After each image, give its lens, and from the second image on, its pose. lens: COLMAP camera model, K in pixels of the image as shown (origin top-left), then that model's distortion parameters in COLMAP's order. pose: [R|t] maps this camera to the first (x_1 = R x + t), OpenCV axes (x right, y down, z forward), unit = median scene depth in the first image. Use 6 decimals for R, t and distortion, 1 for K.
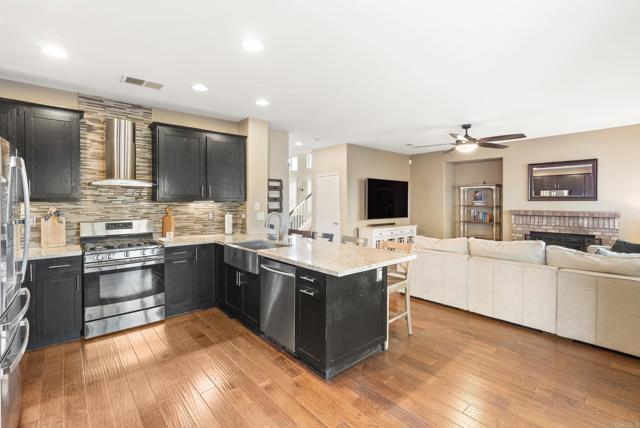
lens RADIAL K [[294.9, 0, 313.3], [0, 294.9, 202.7], [0, 0, 1]] dist [-0.014519, 0.003771]
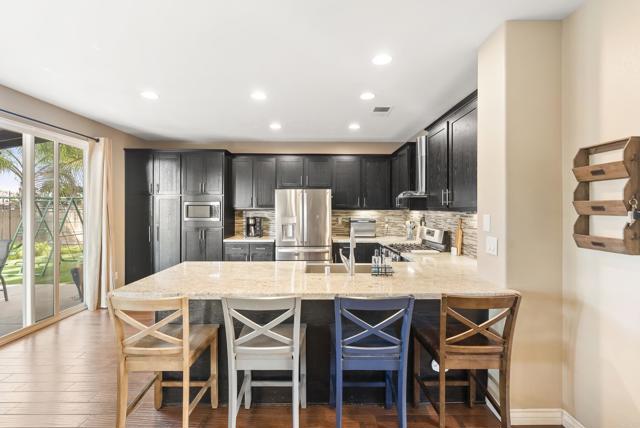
lens RADIAL K [[294.9, 0, 320.1], [0, 294.9, 207.6], [0, 0, 1]] dist [-0.014519, 0.003771]
pose [[-0.646014, -0.002196, -0.763322, 0.300014], [-0.008049, 0.999960, 0.003935, -0.010555], [0.763283, 0.008687, -0.646006, 0.962666]]
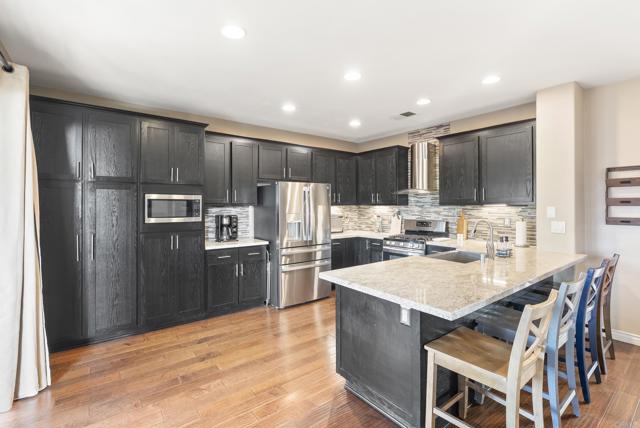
lens RADIAL K [[294.9, 0, 332.0], [0, 294.9, 208.8], [0, 0, 1]] dist [-0.014519, 0.003771]
pose [[-0.037469, 0.010543, -0.999242, 0.458441], [-0.006408, 0.999921, 0.010790, -0.000319], [0.999277, 0.006808, -0.037399, 0.444288]]
